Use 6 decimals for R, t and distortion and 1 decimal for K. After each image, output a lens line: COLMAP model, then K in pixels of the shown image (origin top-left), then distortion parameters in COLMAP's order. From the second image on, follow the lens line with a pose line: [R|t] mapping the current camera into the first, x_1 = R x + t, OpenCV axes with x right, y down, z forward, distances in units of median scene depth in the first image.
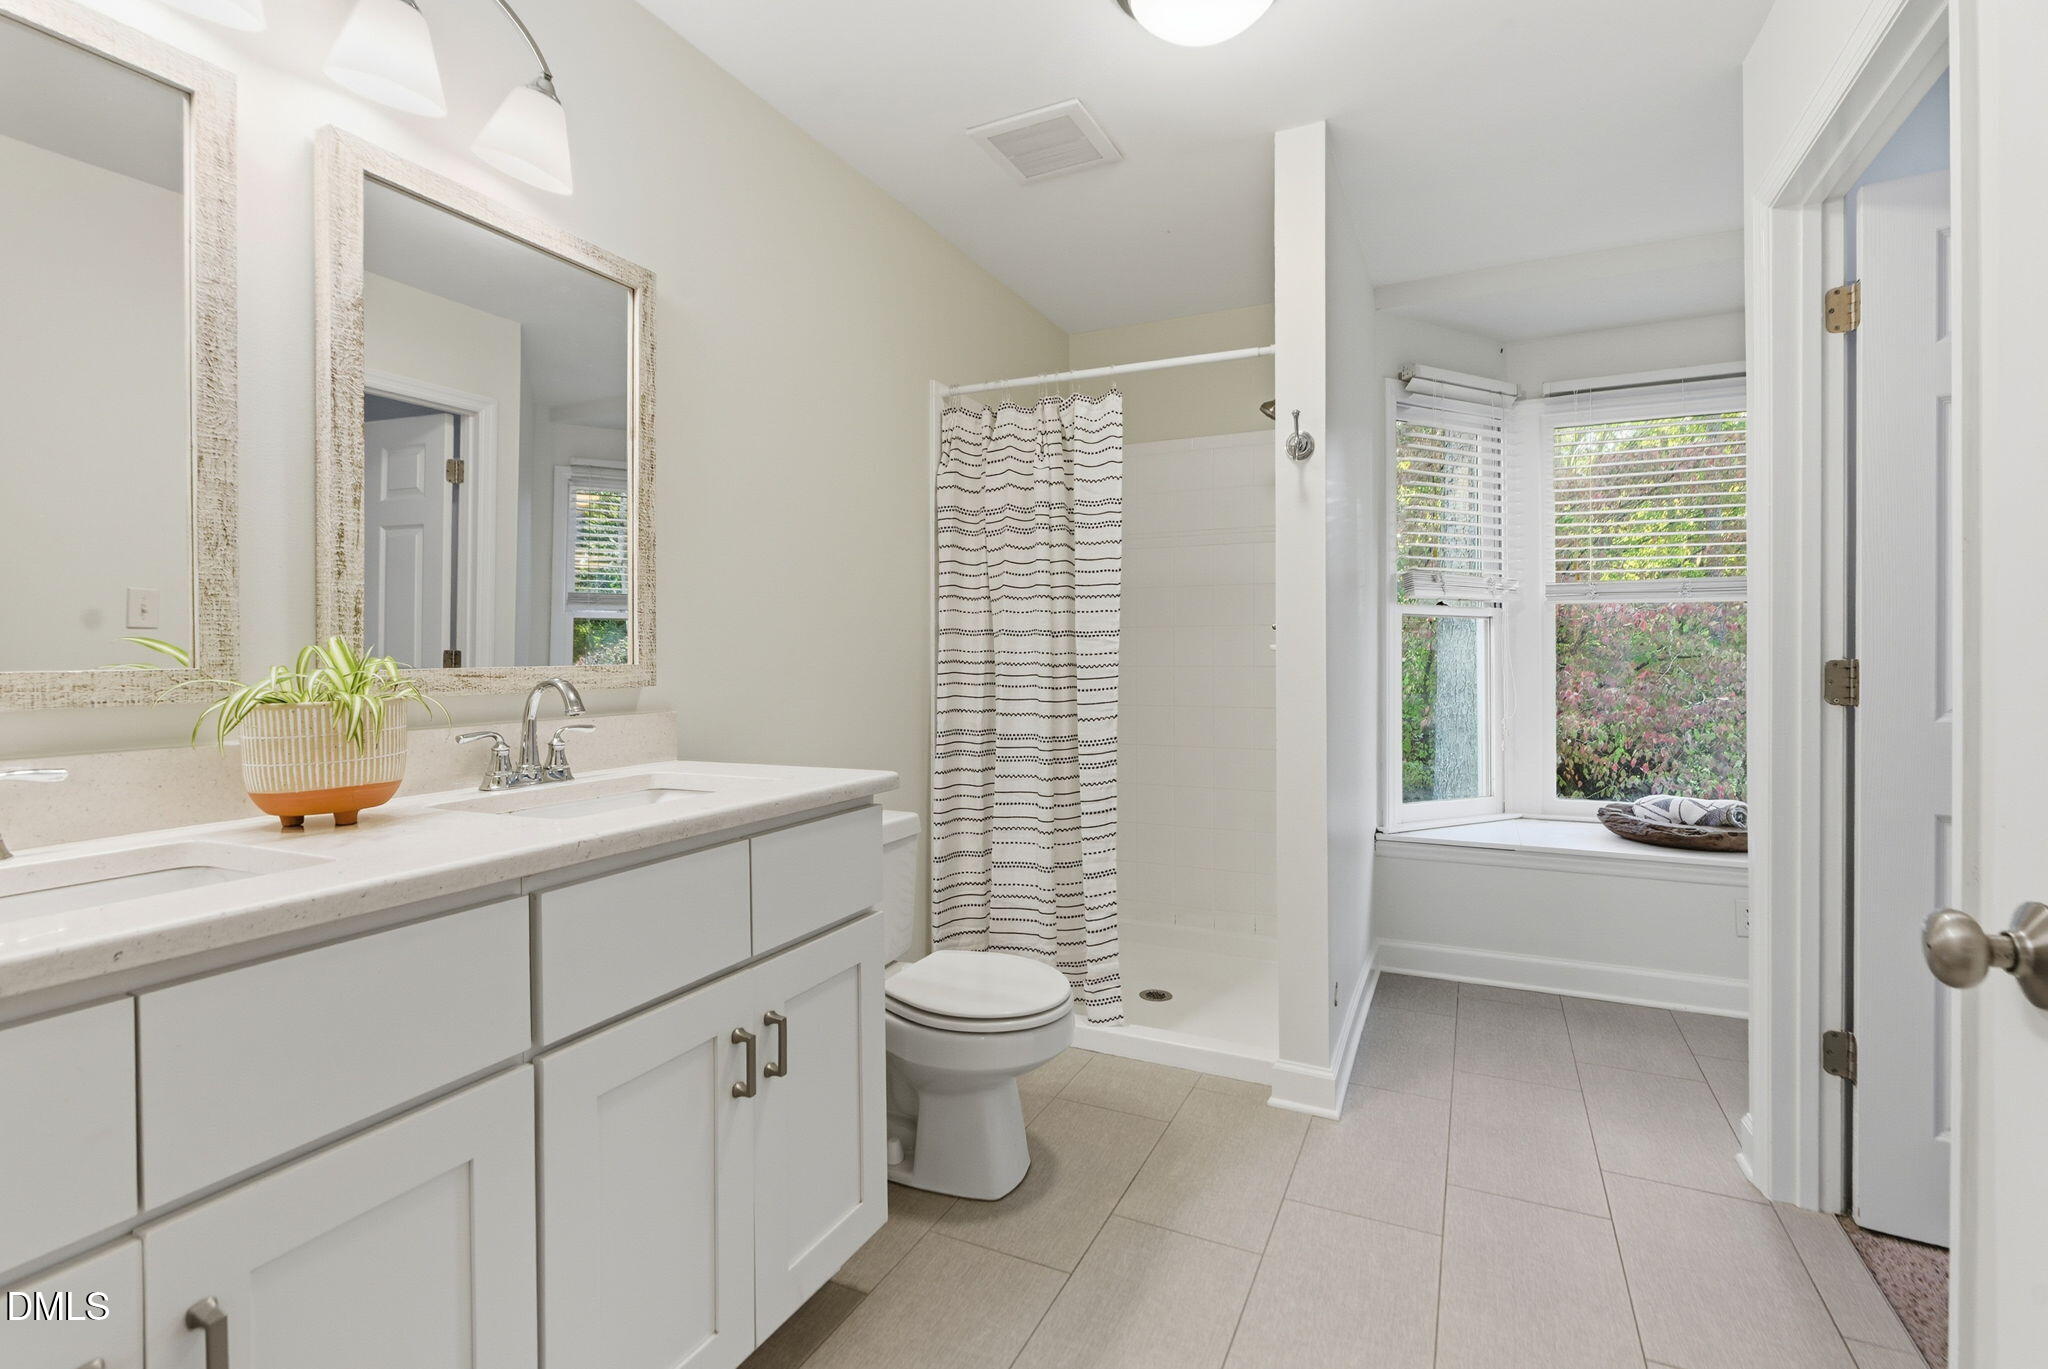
lens RADIAL K [[931.6, 0, 1017.8], [0, 931.6, 693.3], [0, 0, 1]] dist [0.001432, -0.000765]
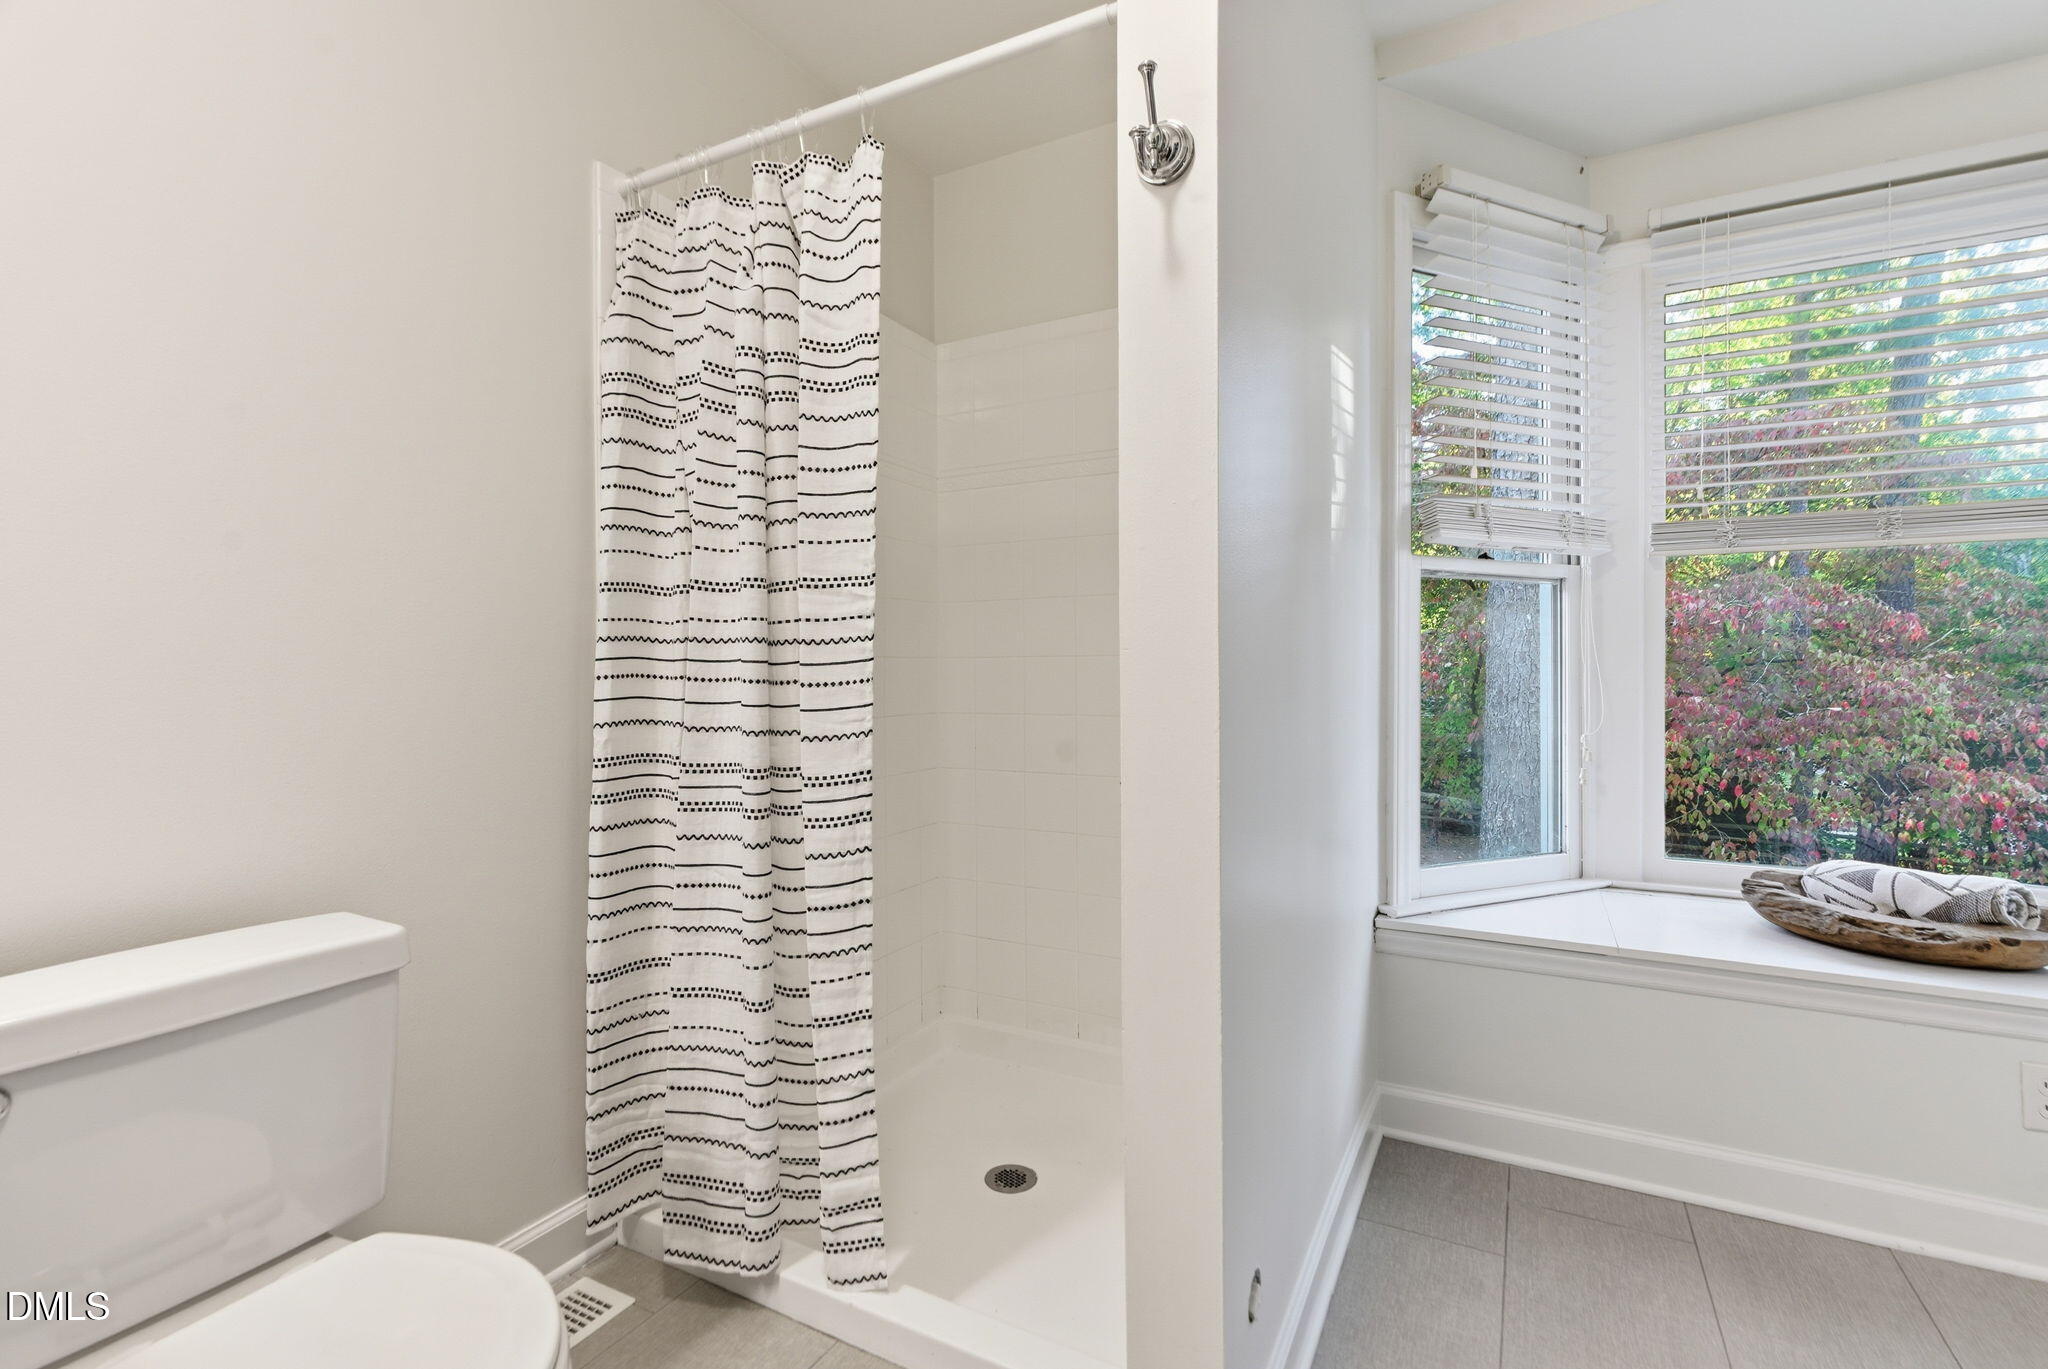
lens RADIAL K [[931.6, 0, 1010.3], [0, 931.6, 715.1], [0, 0, 1]] dist [0.001432, -0.000765]
pose [[0.998678, -0.000452, -0.051391, 0.199231], [0.000963, 0.999950, 0.009919, 0.008336], [0.051384, -0.009956, 0.998629, 0.420952]]
